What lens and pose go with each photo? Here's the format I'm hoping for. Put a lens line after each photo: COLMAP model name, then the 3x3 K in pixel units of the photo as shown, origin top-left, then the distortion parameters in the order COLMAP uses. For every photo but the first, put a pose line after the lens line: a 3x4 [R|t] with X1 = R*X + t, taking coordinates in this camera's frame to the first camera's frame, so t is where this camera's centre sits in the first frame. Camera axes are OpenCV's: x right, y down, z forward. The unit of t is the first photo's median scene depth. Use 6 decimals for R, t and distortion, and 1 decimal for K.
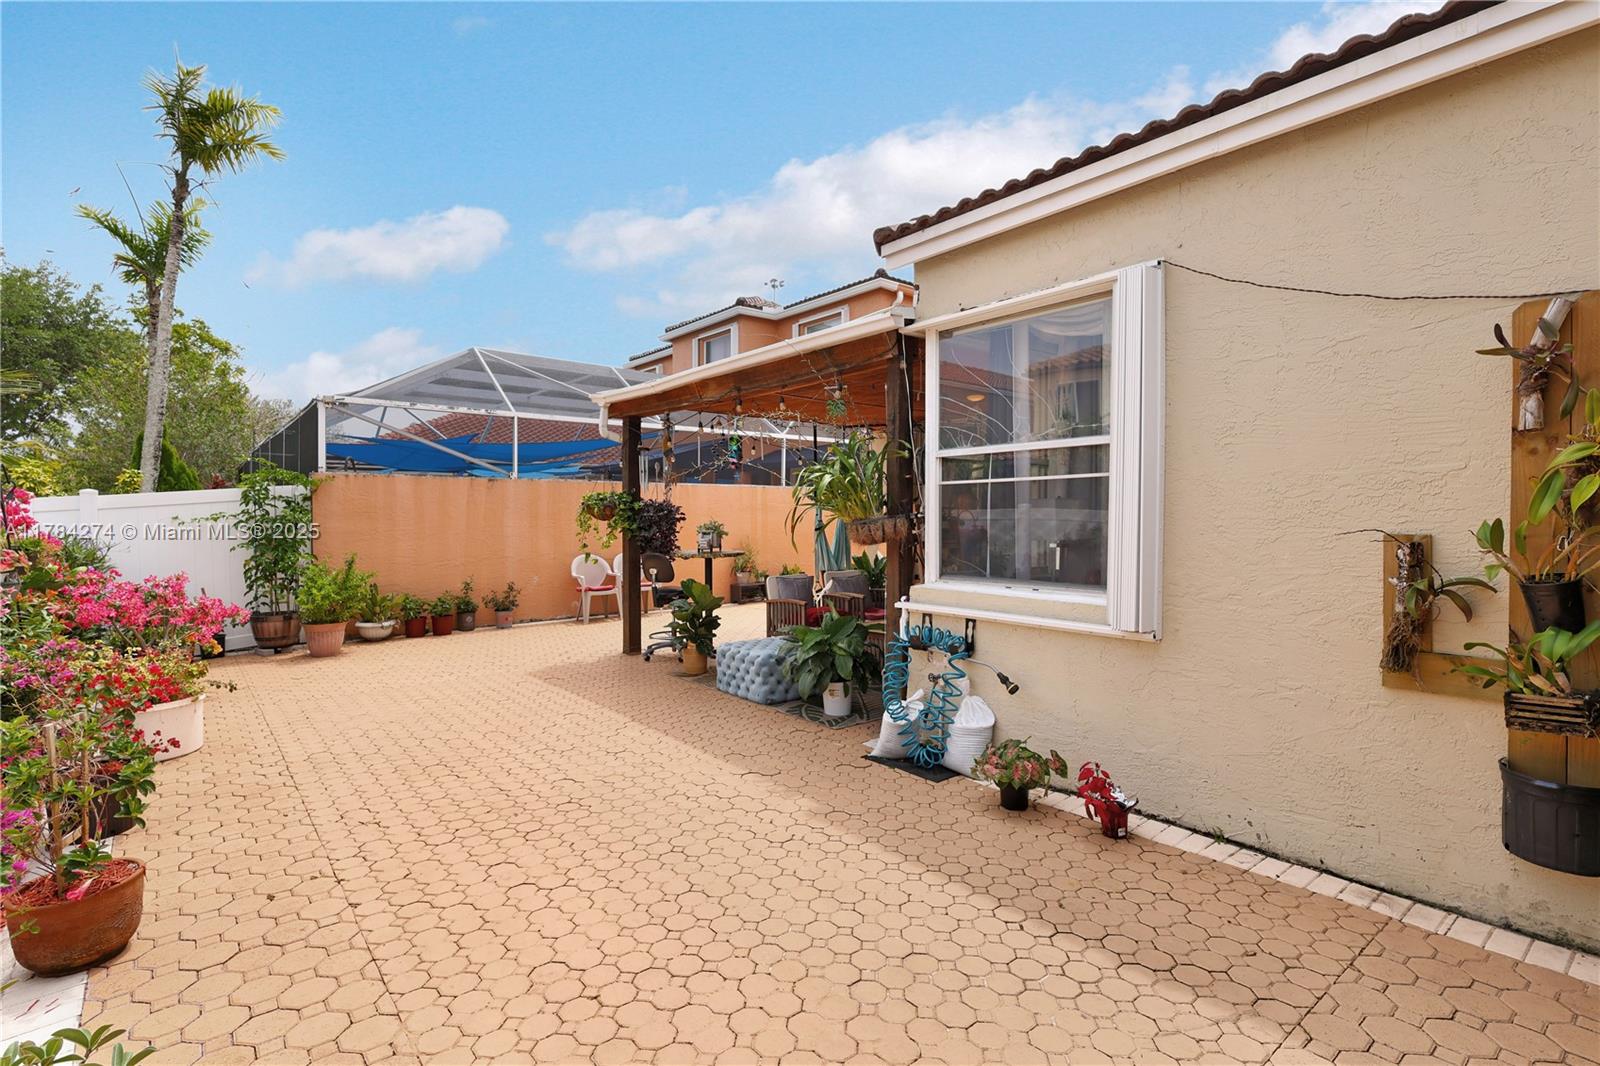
lens RADIAL K [[748.9, 0, 807.9], [0, 748.9, 534.4], [0, 0, 1]] dist [-0.002544, 0.000640]
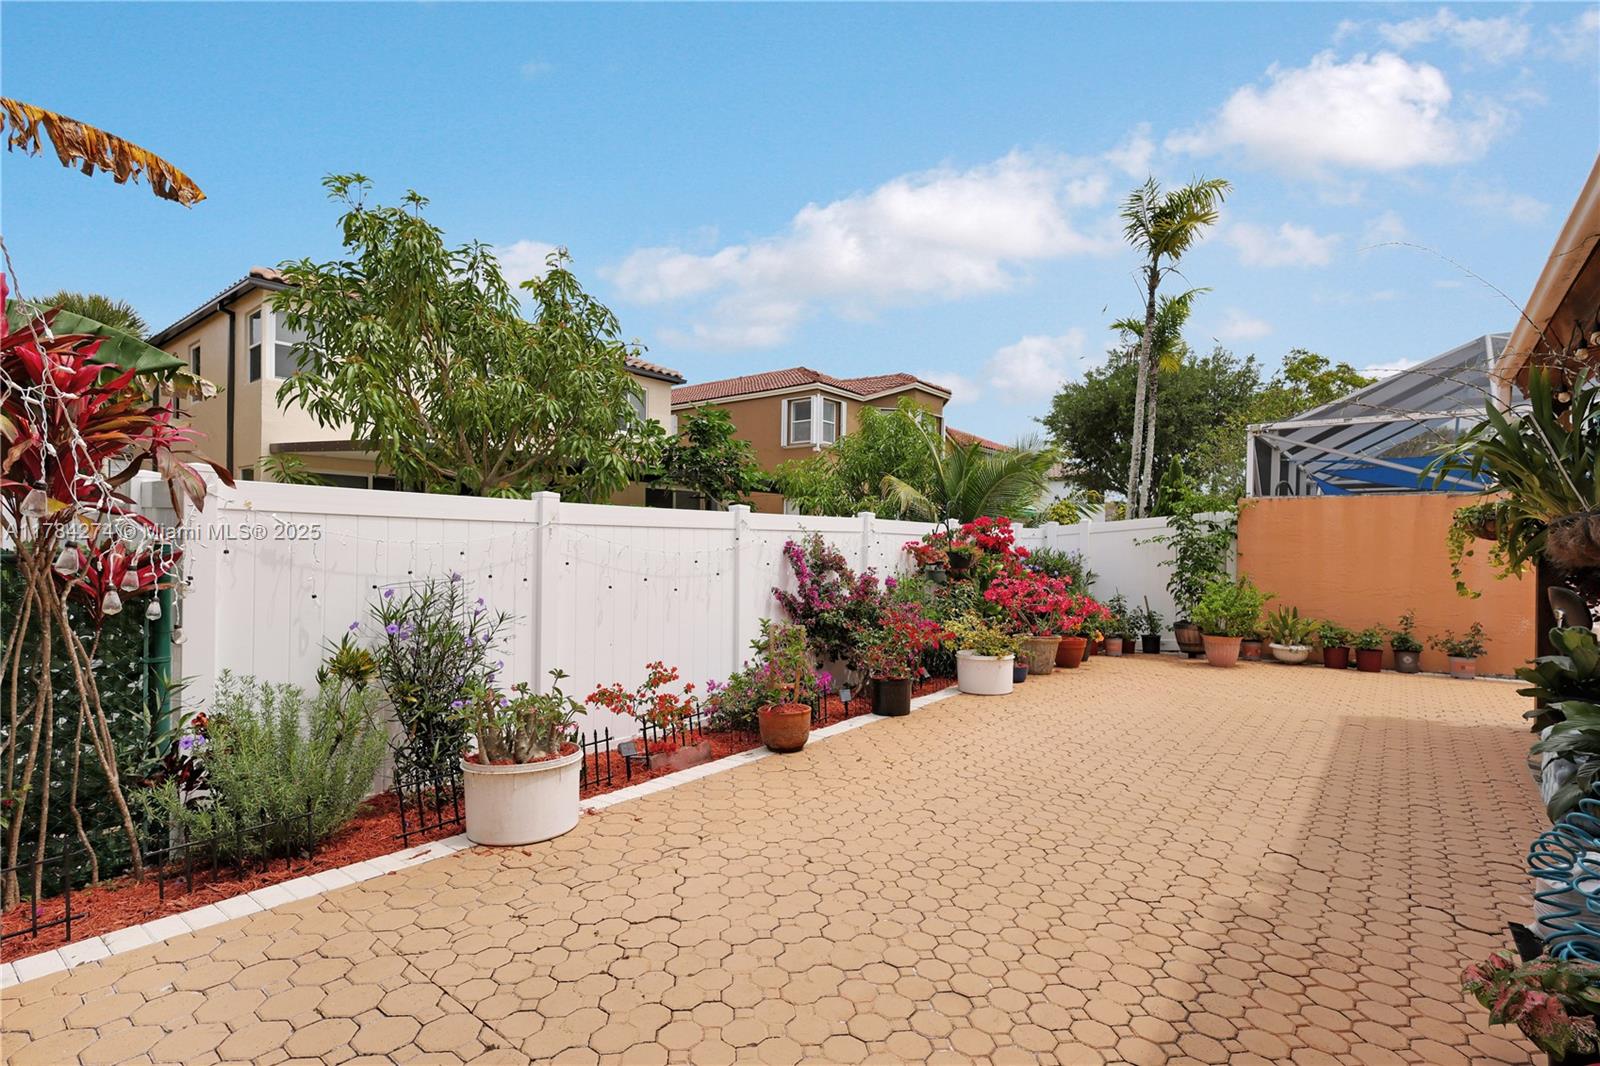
lens RADIAL K [[748.9, 0, 807.9], [0, 748.9, 534.4], [0, 0, 1]] dist [-0.002544, 0.000640]
pose [[0.227202, -0.013015, -0.973761, 0.619036], [-0.033688, 0.999207, -0.021215, 0.035232], [0.973265, 0.037624, 0.226583, 0.399809]]
